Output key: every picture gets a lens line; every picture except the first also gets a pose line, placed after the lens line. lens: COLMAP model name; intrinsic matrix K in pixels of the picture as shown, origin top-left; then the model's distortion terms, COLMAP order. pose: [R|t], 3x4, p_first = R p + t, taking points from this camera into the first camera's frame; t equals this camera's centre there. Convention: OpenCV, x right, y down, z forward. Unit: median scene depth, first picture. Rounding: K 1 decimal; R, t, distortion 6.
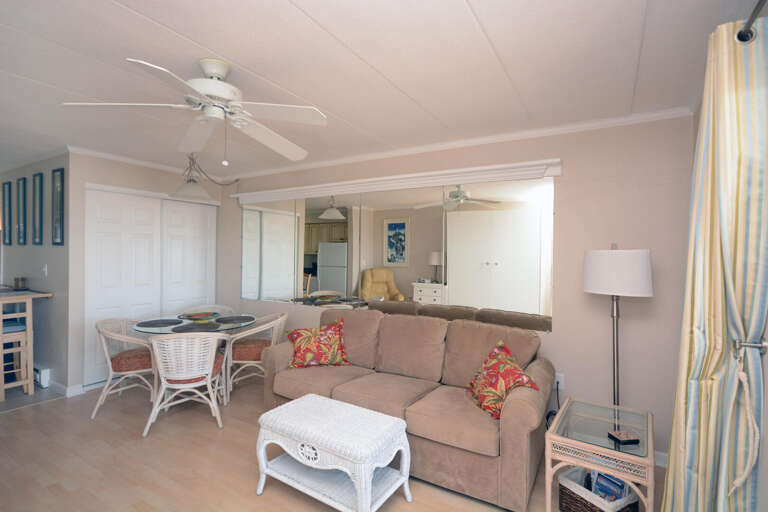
lens RADIAL K [[387.7, 0, 378.9], [0, 387.7, 253.4], [0, 0, 1]] dist [-0.002800, -0.000719]
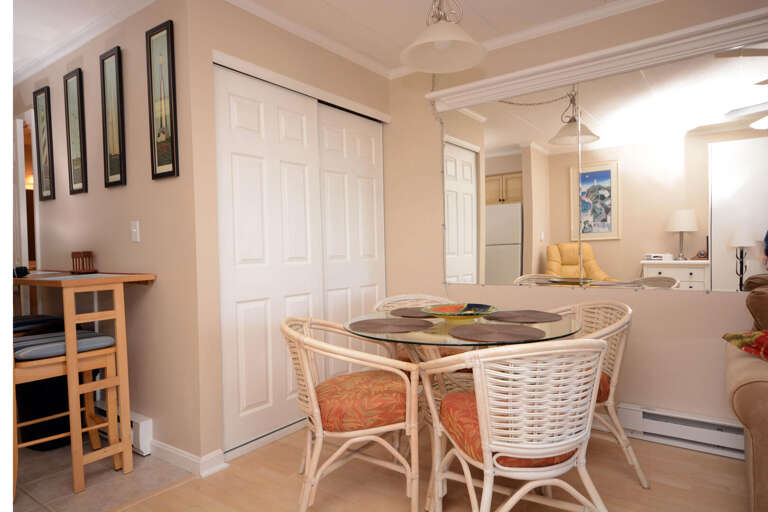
lens RADIAL K [[474.9, 0, 382.5], [0, 474.9, 254.8], [0, 0, 1]] dist [0.025367, 0.002056]
pose [[0.996632, -0.029539, -0.076502, -0.487560], [0.030426, 0.999482, 0.010464, 0.080171], [0.076154, -0.012756, 0.997015, 0.381970]]
